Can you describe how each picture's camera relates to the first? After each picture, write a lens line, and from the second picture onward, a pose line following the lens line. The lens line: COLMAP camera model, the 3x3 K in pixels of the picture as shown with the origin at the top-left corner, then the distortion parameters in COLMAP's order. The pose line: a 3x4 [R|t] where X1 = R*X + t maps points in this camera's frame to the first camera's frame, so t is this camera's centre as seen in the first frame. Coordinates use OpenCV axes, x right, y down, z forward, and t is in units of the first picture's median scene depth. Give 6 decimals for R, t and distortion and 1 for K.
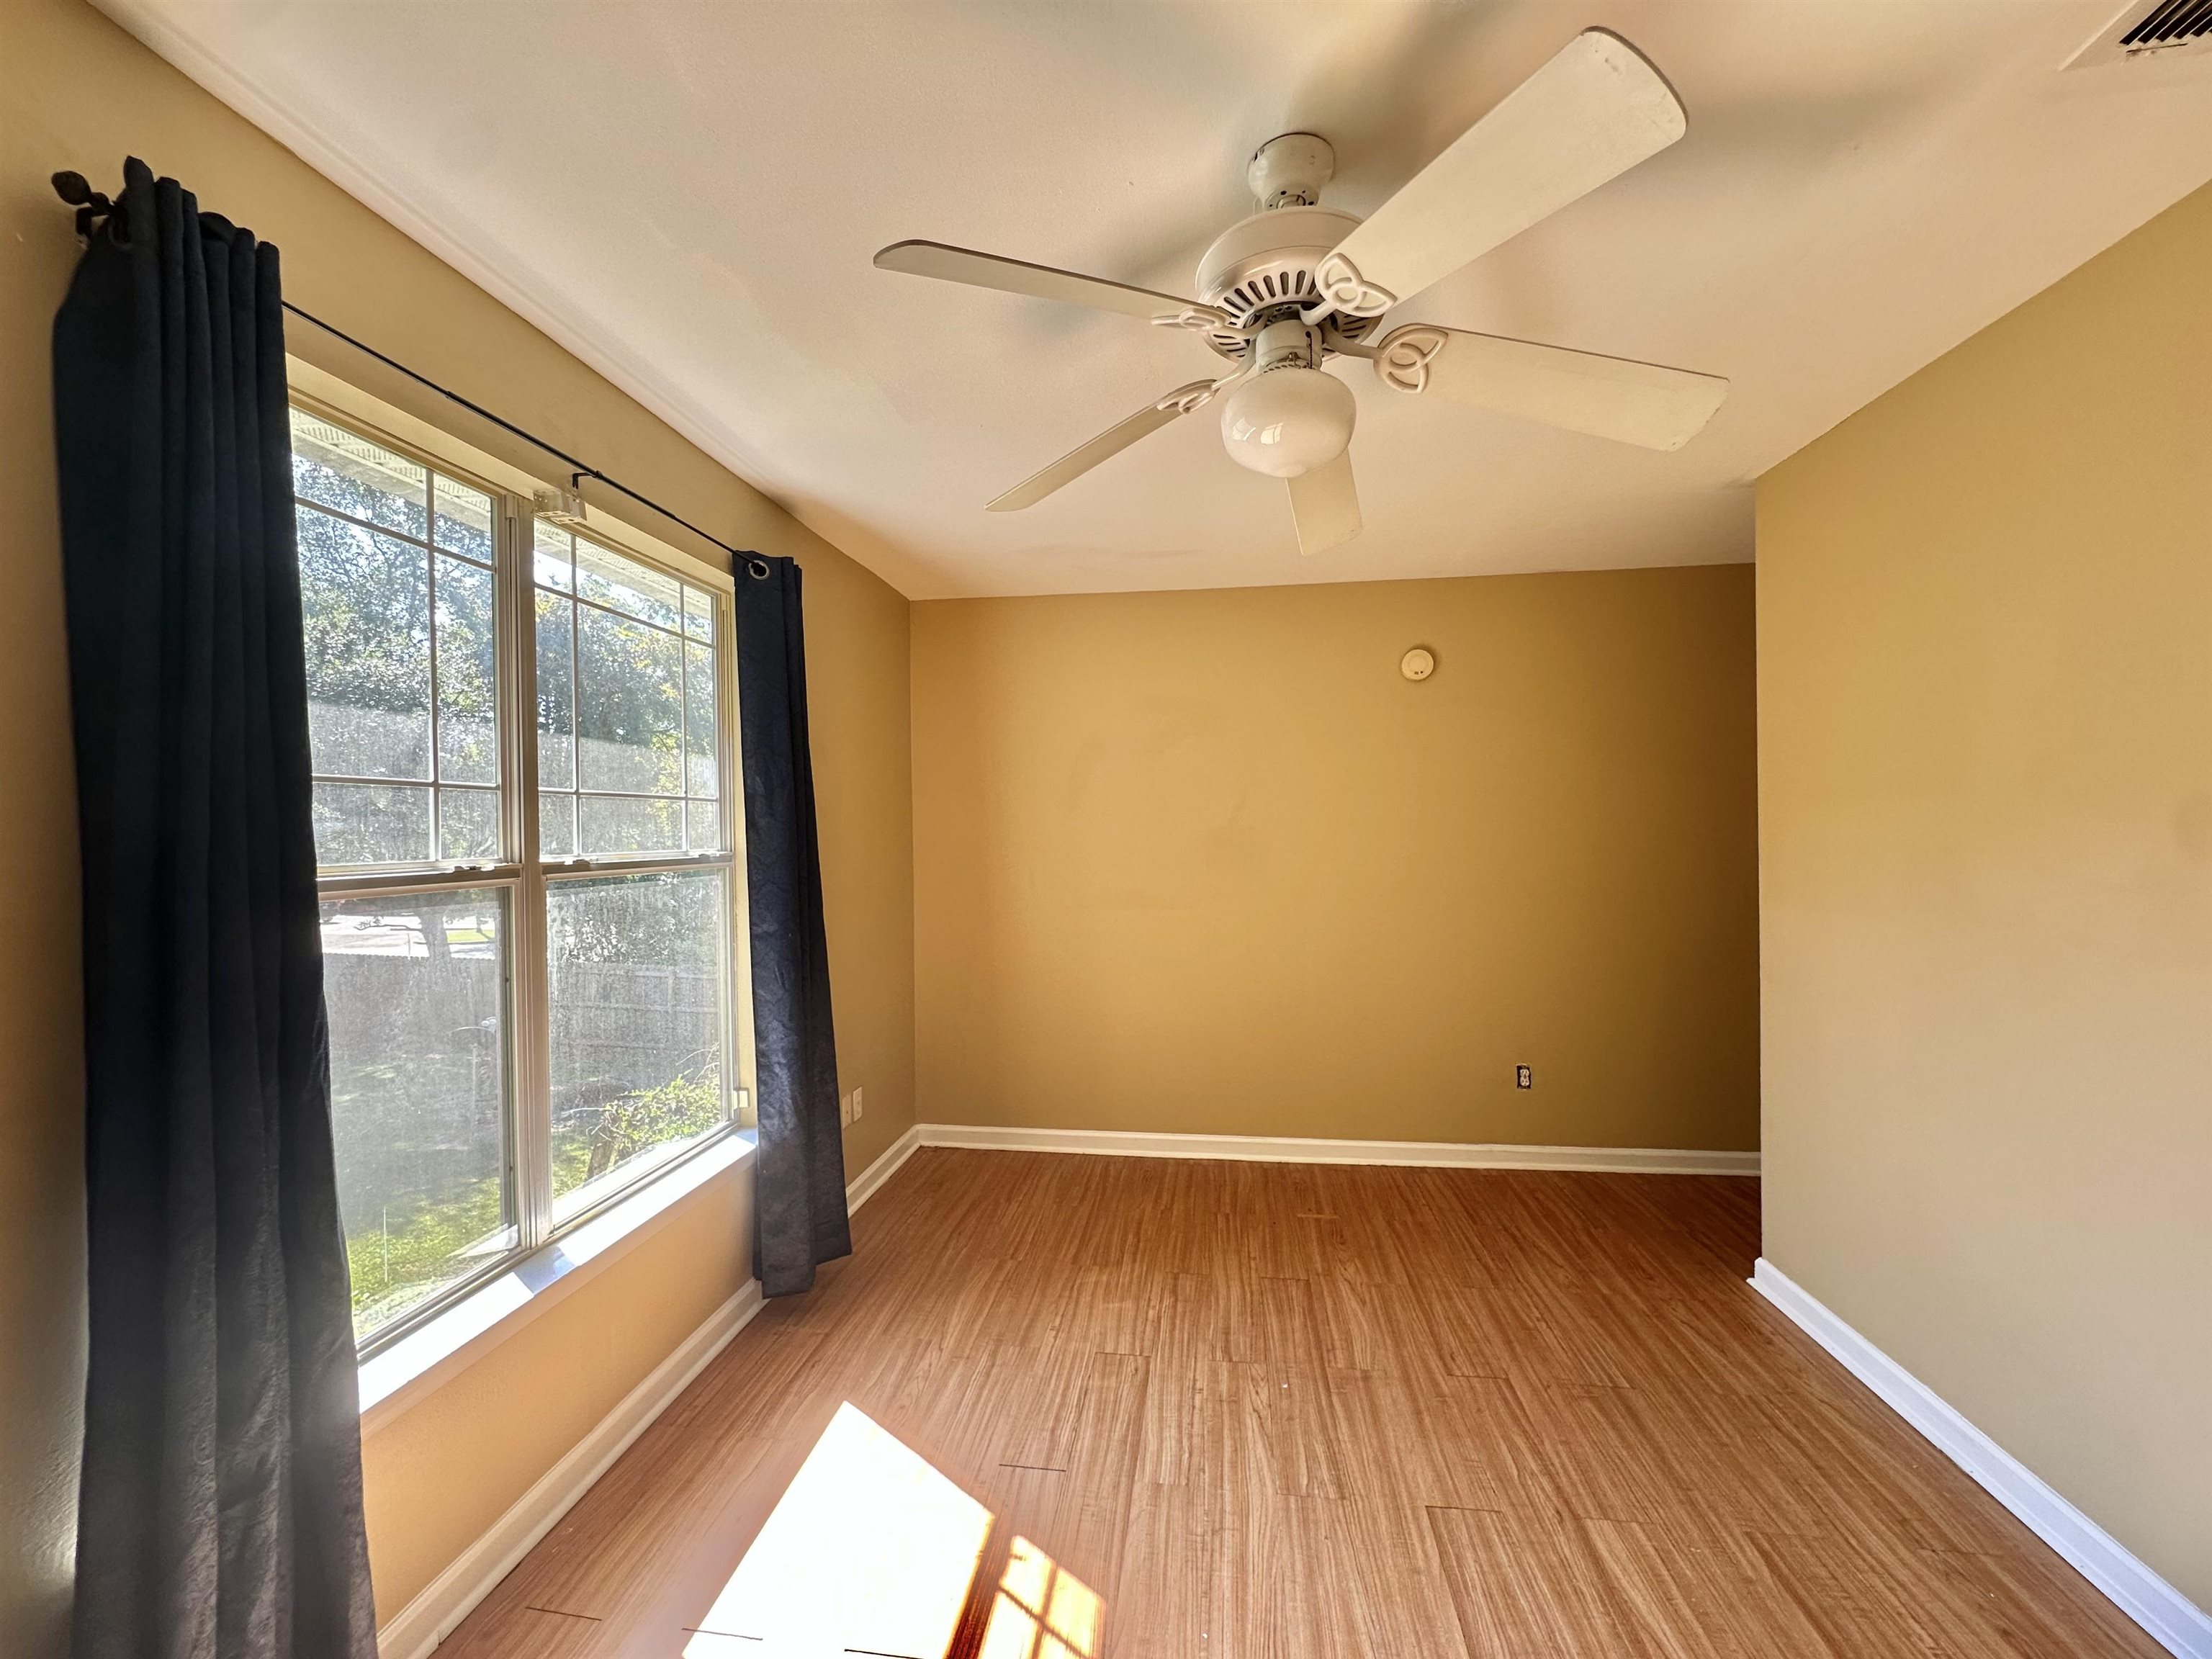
lens RADIAL K [[883.4, 0, 1106.0], [0, 883.4, 829.5], [0, 0, 1]] dist [-0.003336, -0.000077]
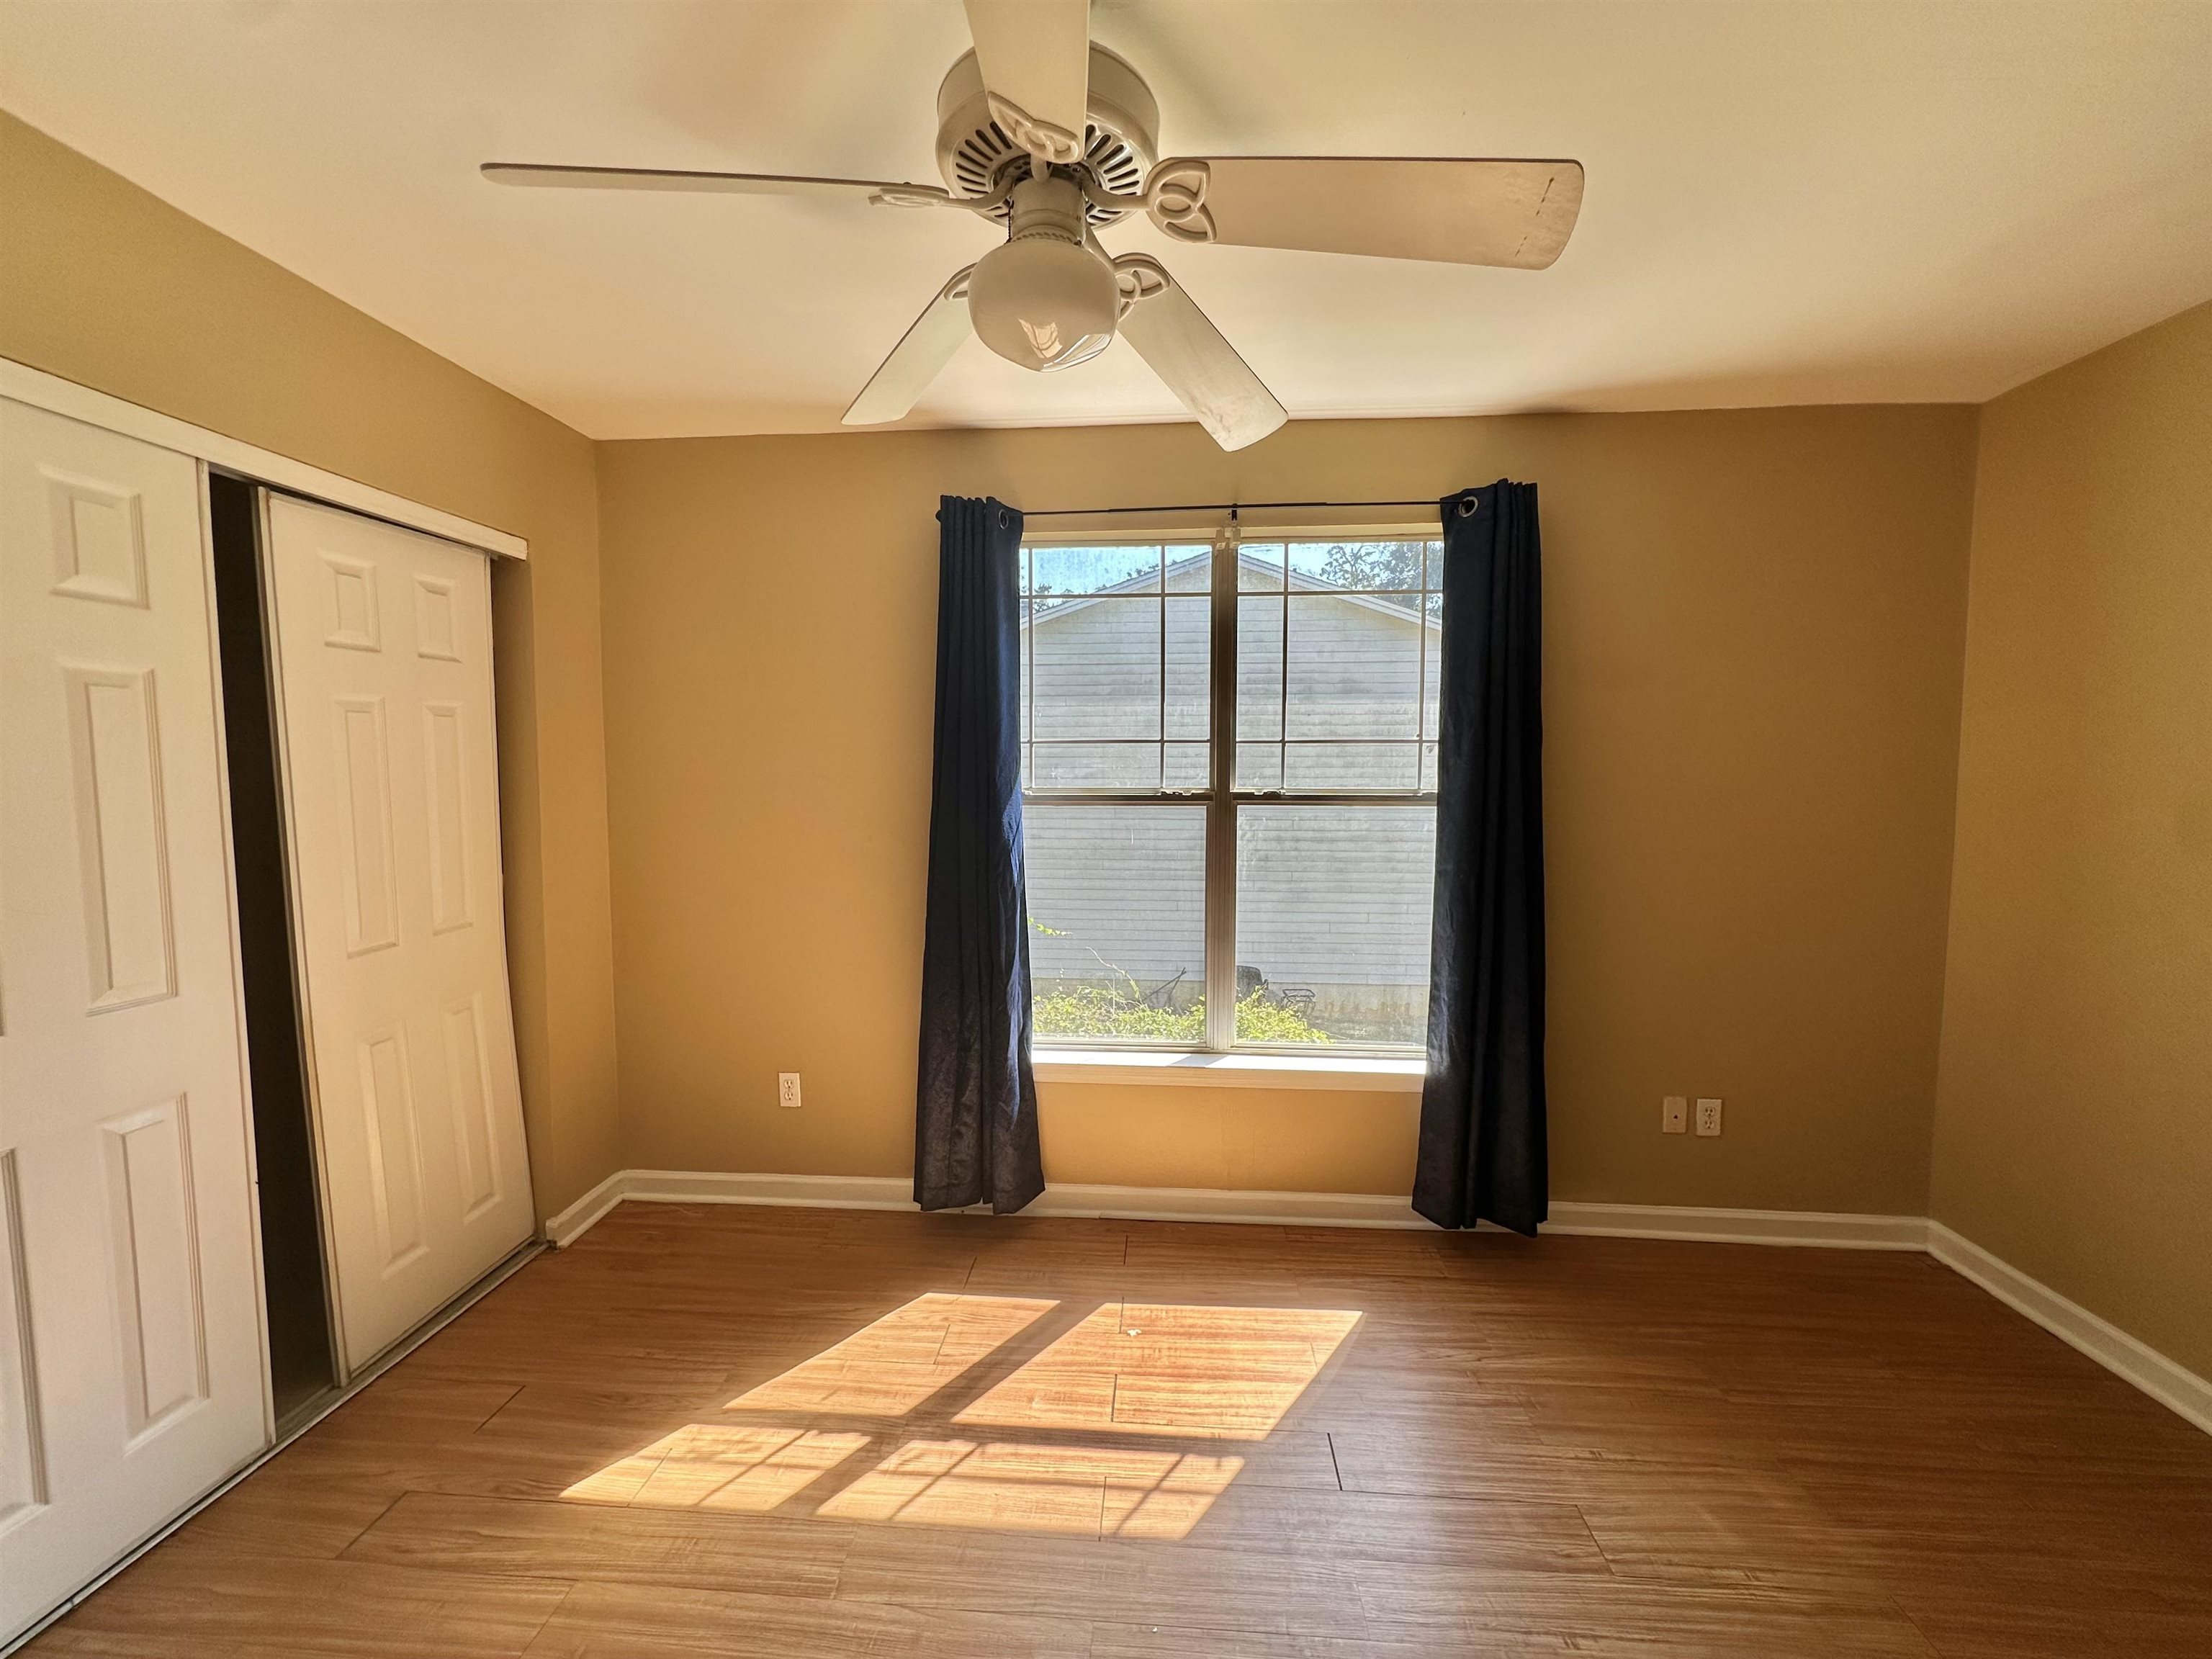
lens RADIAL K [[883.4, 0, 1106.0], [0, 883.4, 829.5], [0, 0, 1]] dist [-0.003336, -0.000077]
pose [[0.055068, 0.073571, -0.995768, 0.613090], [-0.001098, 0.997286, 0.073622, -0.005736], [0.998482, -0.002961, 0.054999, 0.558517]]
